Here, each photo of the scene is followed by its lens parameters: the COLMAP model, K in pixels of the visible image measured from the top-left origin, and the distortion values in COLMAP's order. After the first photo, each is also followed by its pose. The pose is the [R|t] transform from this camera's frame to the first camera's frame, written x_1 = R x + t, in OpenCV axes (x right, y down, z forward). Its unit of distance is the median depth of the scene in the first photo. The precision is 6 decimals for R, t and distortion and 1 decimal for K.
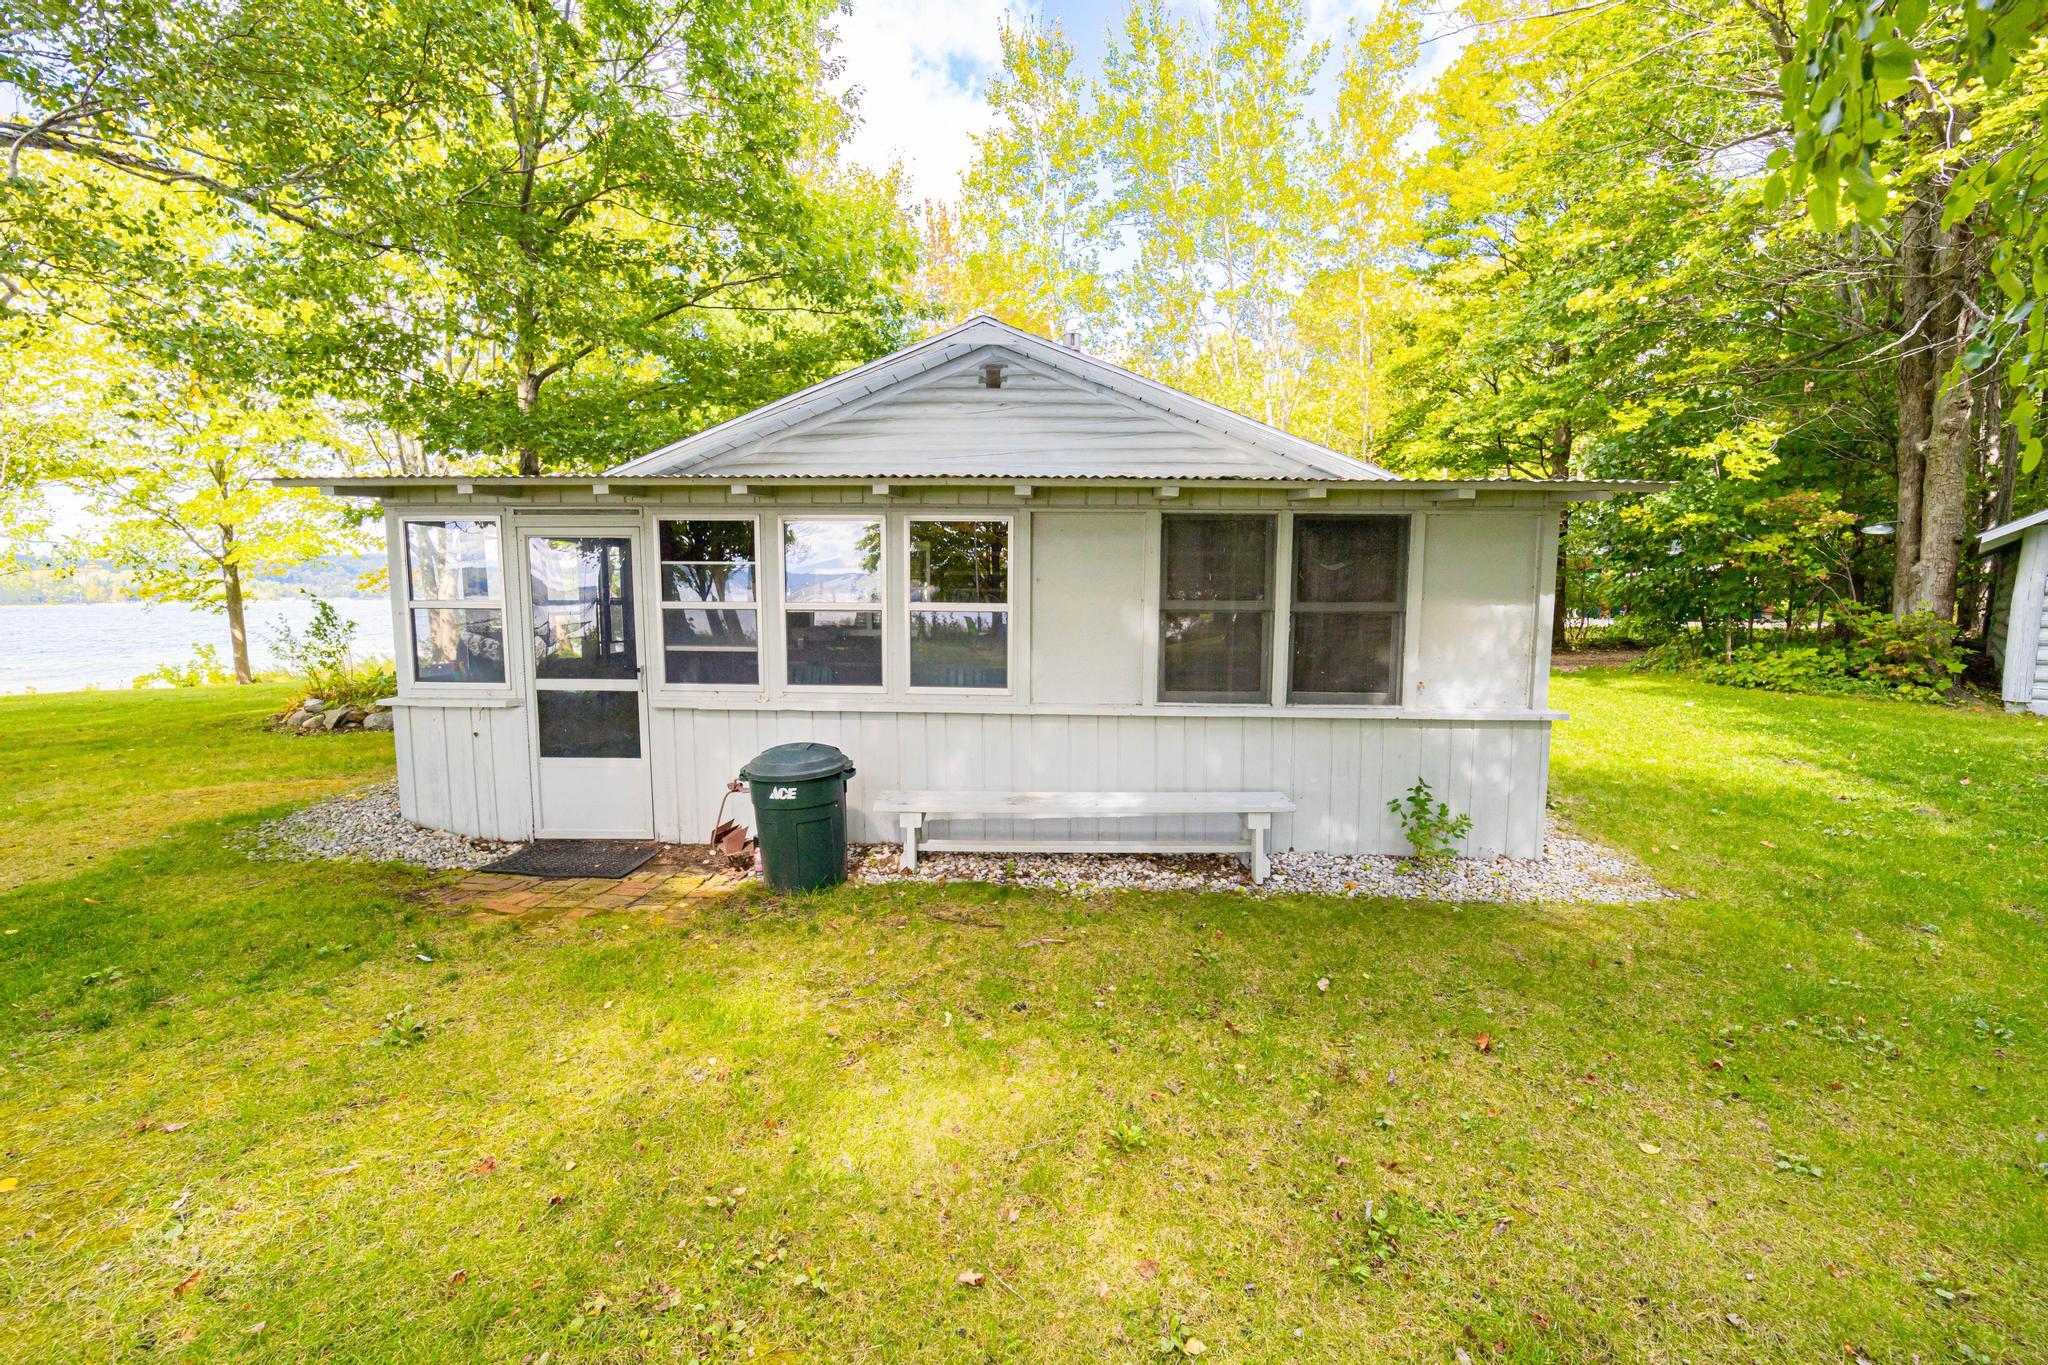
lens RADIAL K [[831.0, 0, 1024.1], [0, 831.0, 685.9], [0, 0, 1]] dist [-0.020655, -0.001356]
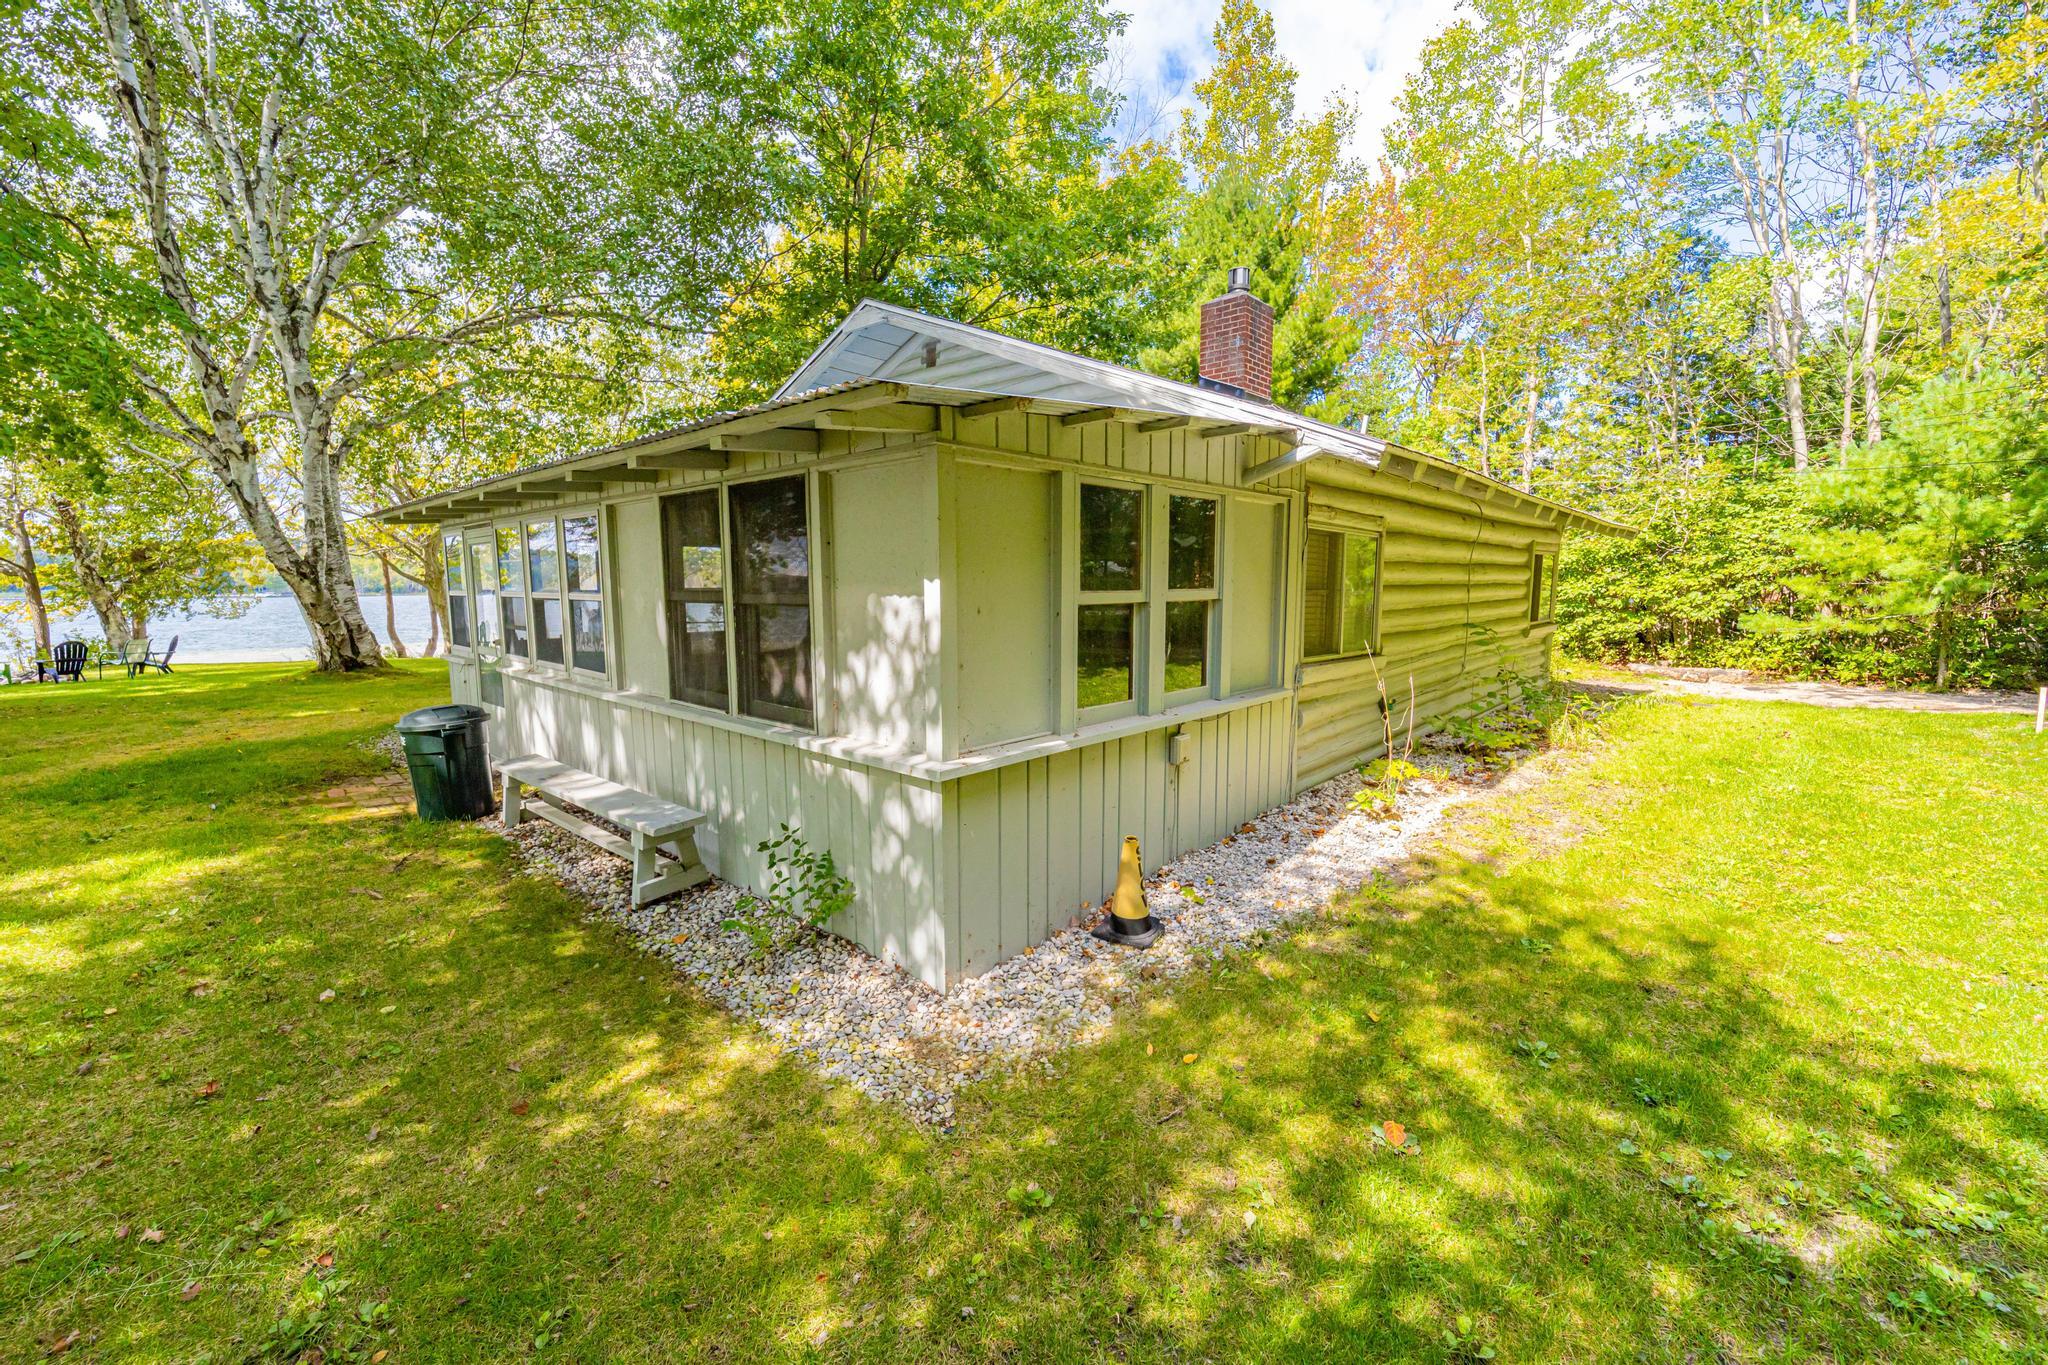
lens RADIAL K [[831.0, 0, 1024.8], [0, 831.0, 681.3], [0, 0, 1]] dist [-0.020655, -0.001356]
pose [[0.770662, 0.074405, -0.632885, 1.101802], [-0.059974, 0.997220, 0.044208, -0.066197], [0.634415, 0.003887, 0.772983, 0.554643]]
